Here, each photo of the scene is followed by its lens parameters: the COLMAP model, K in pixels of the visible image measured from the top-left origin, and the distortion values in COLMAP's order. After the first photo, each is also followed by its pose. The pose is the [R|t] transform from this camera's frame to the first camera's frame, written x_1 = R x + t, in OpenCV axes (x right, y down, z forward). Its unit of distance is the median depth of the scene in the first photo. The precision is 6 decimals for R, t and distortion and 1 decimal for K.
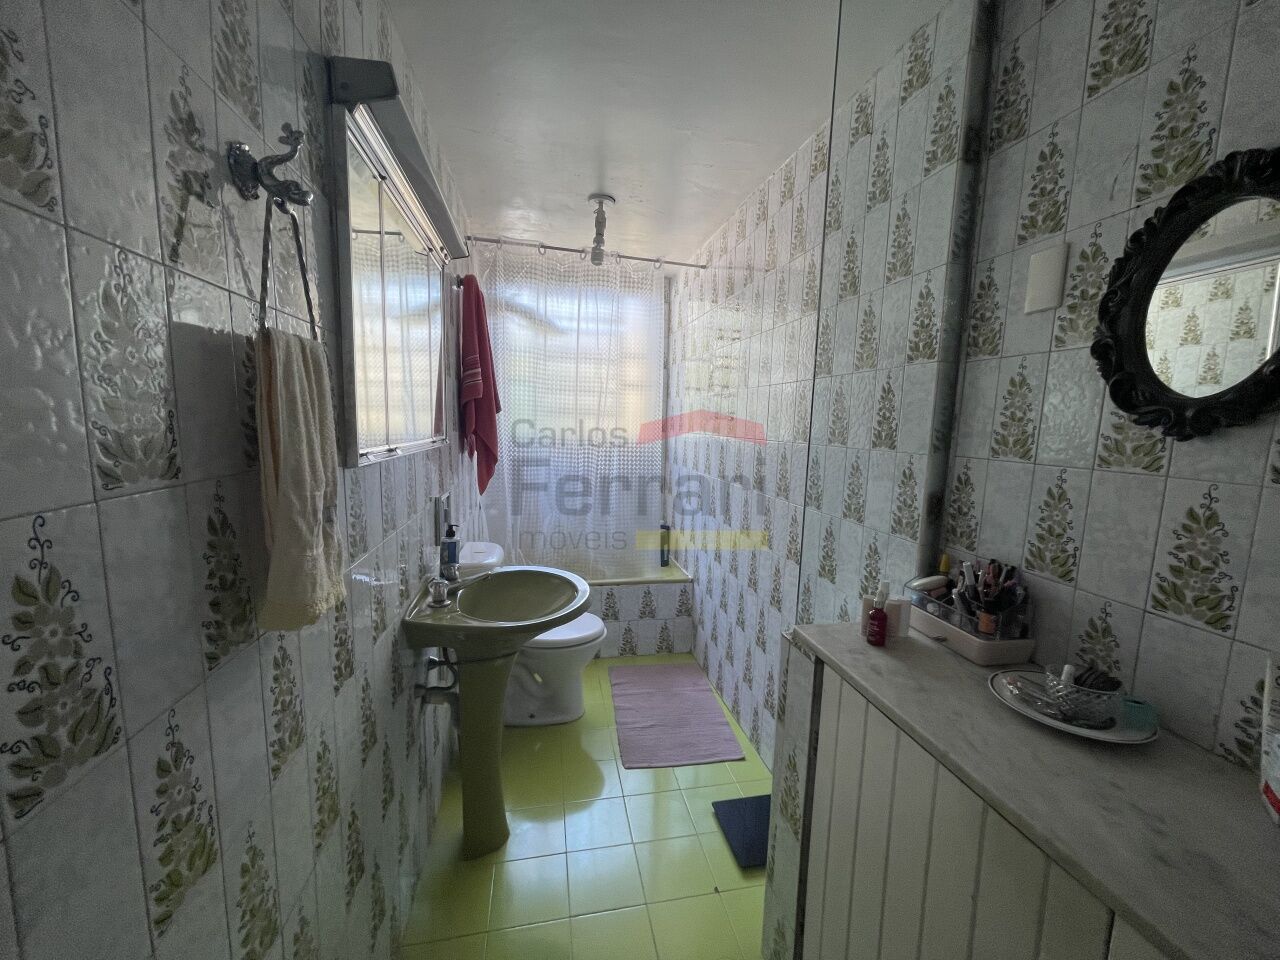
lens RADIAL K [[522.0, 0, 646.0], [0, 522.0, 488.1], [0, 0, 1]] dist [-0.007286, 0.009968]
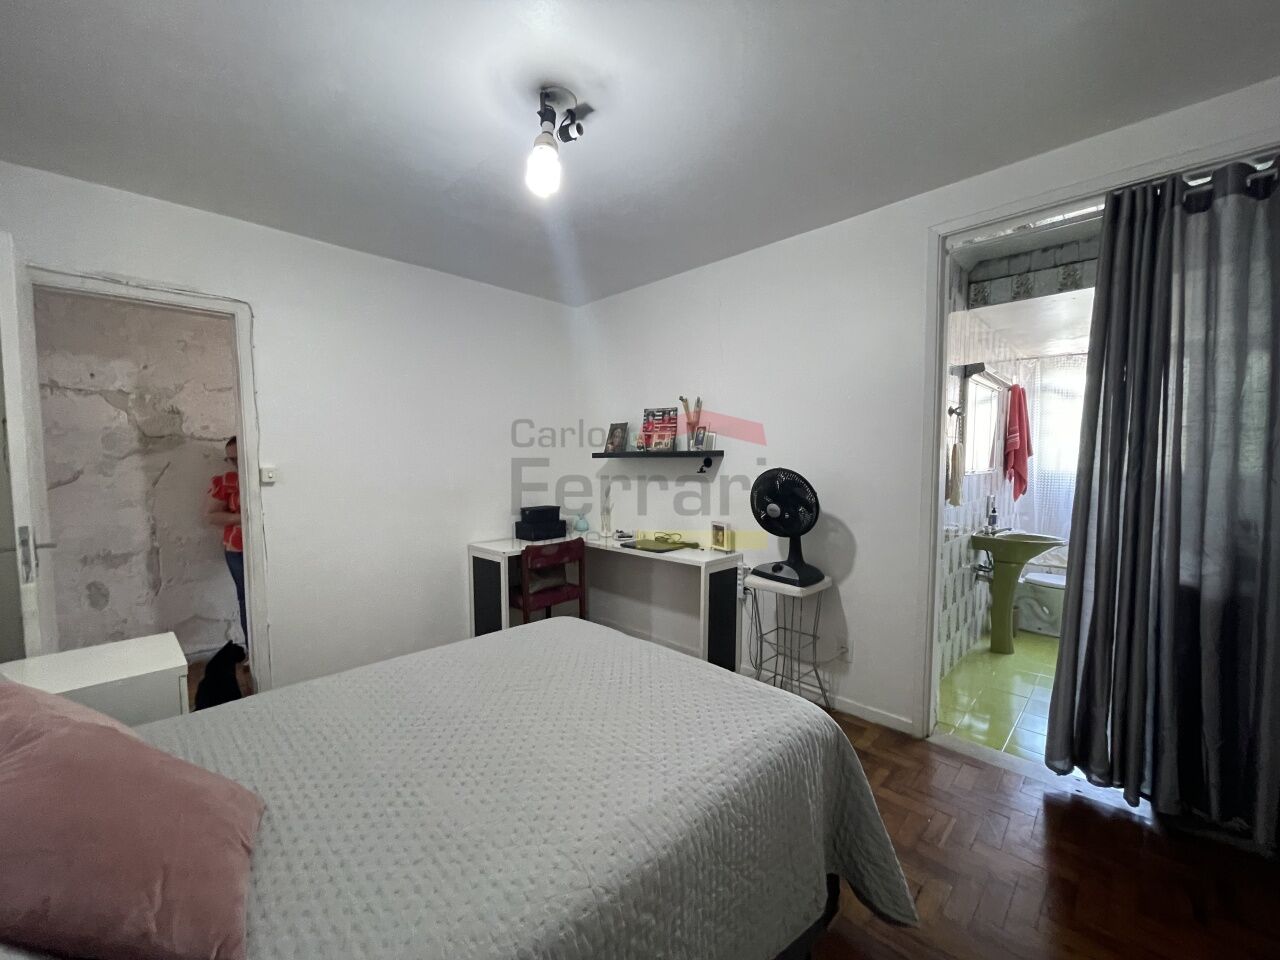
lens RADIAL K [[514.3, 0, 647.7], [0, 514.3, 487.7], [0, 0, 1]] dist [0.000876, -0.000012]
pose [[0.571410, 0.030985, -0.820079, 0.847036], [-0.087461, 0.995895, -0.023312, 0.239434], [0.815991, 0.085045, 0.571775, -2.157070]]
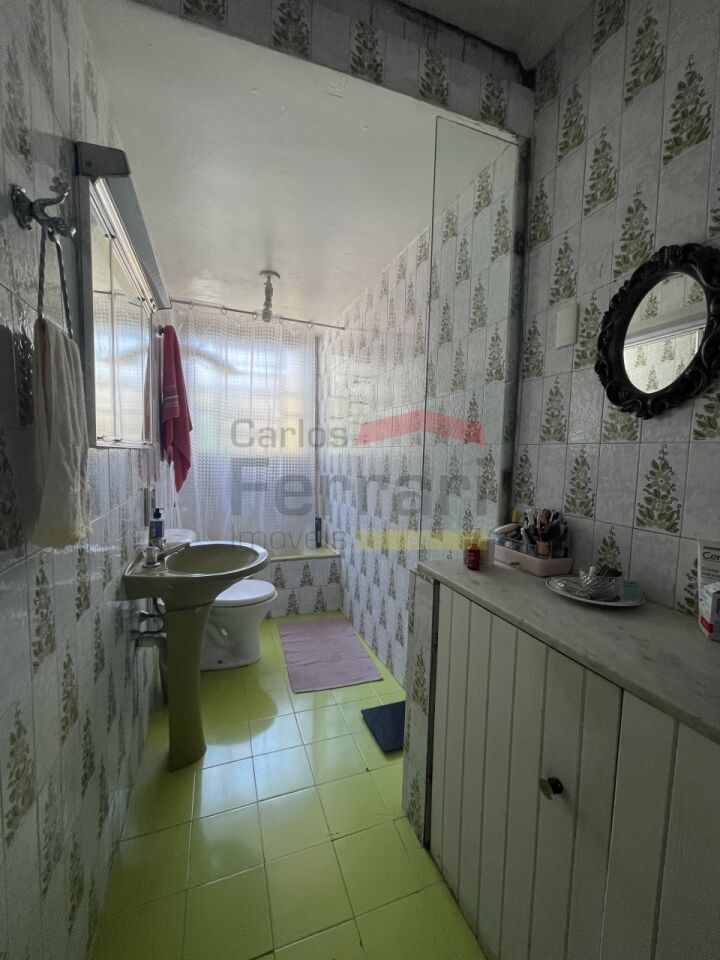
lens RADIAL K [[391.5, 0, 352.7], [0, 391.5, 482.7], [0, 0, 1]] dist [-0.007286, 0.009968]
pose [[0.990125, -0.016945, 0.139161, -0.039907], [0.023666, 0.998625, -0.046785, 0.092160], [-0.138177, 0.049616, 0.989164, -0.047813]]
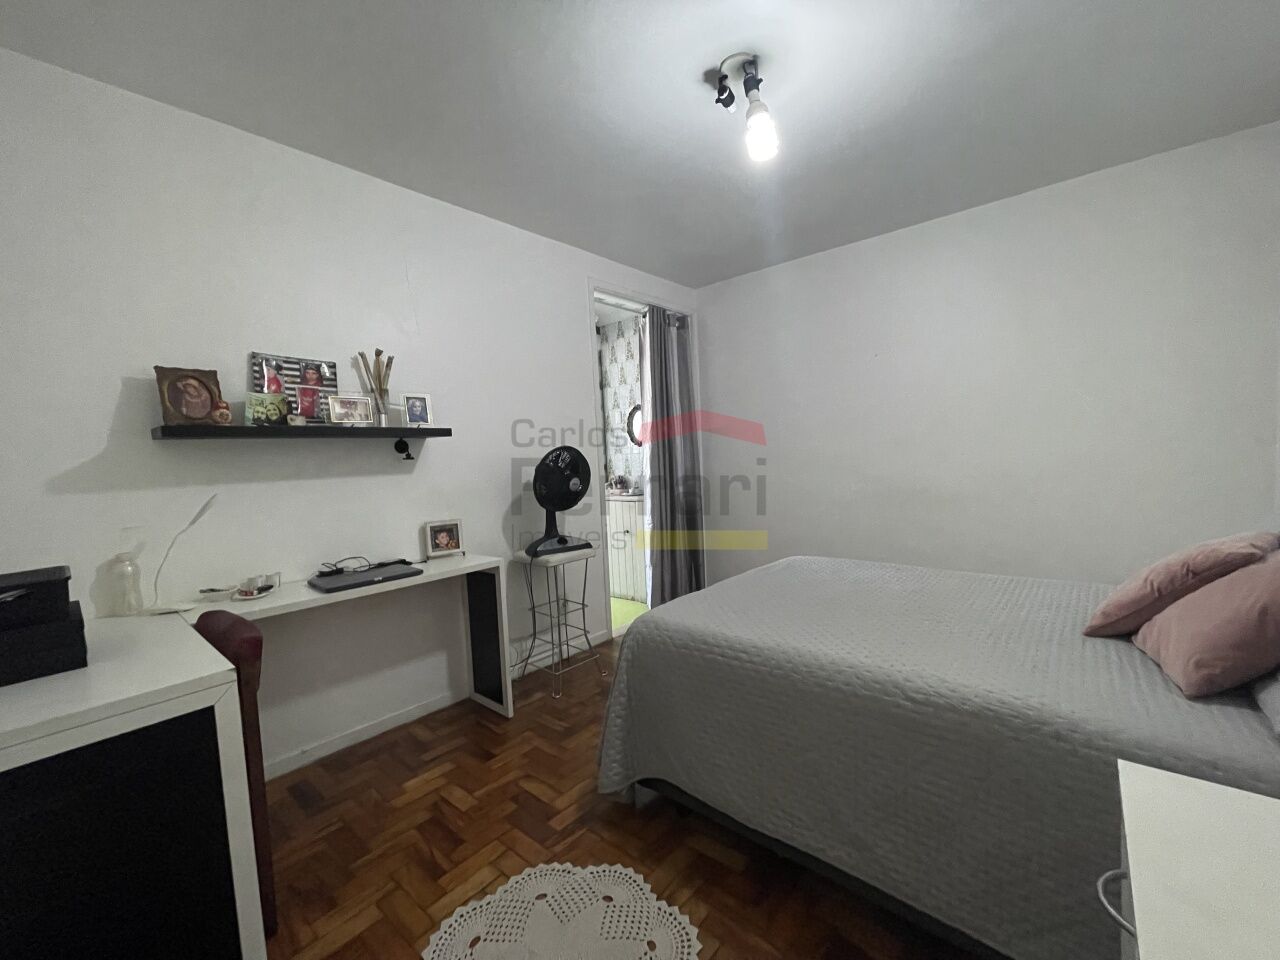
lens RADIAL K [[514.3, 0, 647.7], [0, 514.3, 487.7], [0, 0, 1]] dist [0.000876, -0.000012]
pose [[0.782232, -0.101540, 0.614656, -1.784138], [0.152343, 0.987851, -0.030685, 0.389284], [-0.604073, 0.117641, 0.788198, -2.510366]]
